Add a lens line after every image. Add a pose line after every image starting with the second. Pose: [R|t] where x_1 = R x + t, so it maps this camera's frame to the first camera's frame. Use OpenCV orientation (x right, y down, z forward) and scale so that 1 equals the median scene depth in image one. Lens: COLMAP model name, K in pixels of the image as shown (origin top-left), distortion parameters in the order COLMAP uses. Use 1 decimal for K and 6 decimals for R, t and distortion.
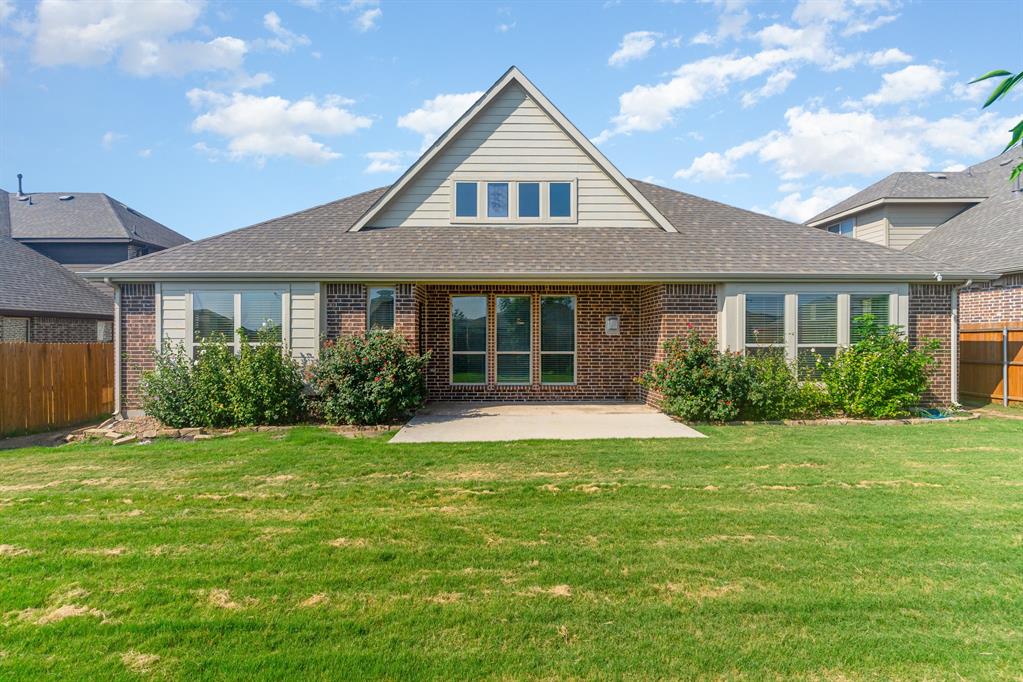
lens RADIAL K [[493.6, 0, 503.6], [0, 493.6, 340.5], [0, 0, 1]] dist [0.001540, 0.000751]
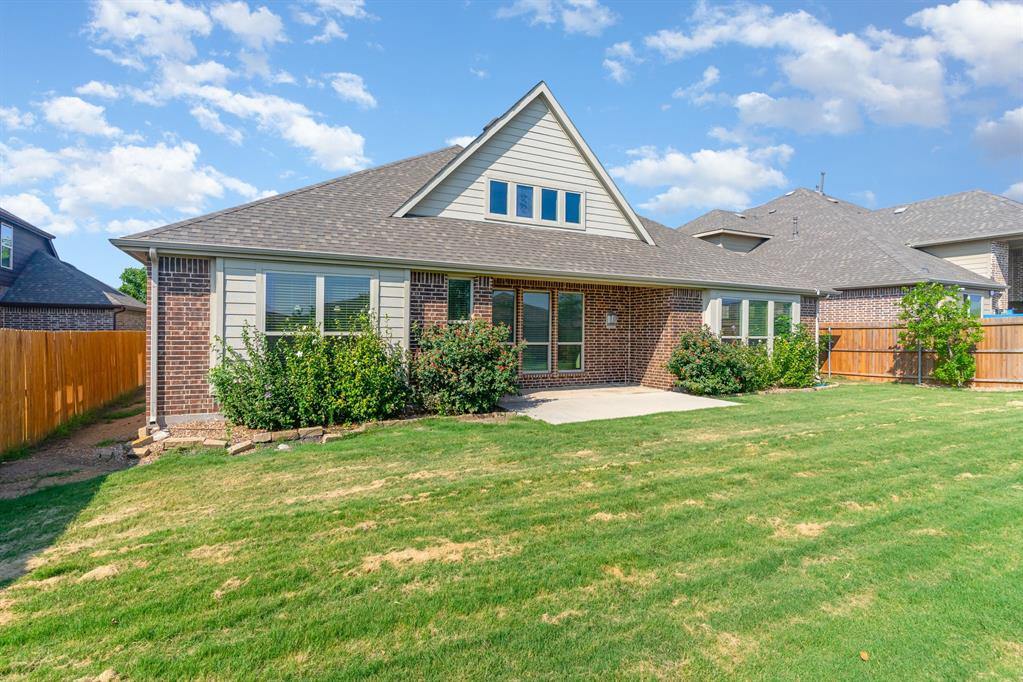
lens RADIAL K [[493.6, 0, 528.3], [0, 493.6, 334.4], [0, 0, 1]] dist [0.001540, 0.000751]
pose [[0.902253, 0.006129, 0.431163, -0.507547], [-0.006591, 0.999978, -0.000424, 0.006040], [-0.431157, -0.002459, 0.902274, 0.026503]]
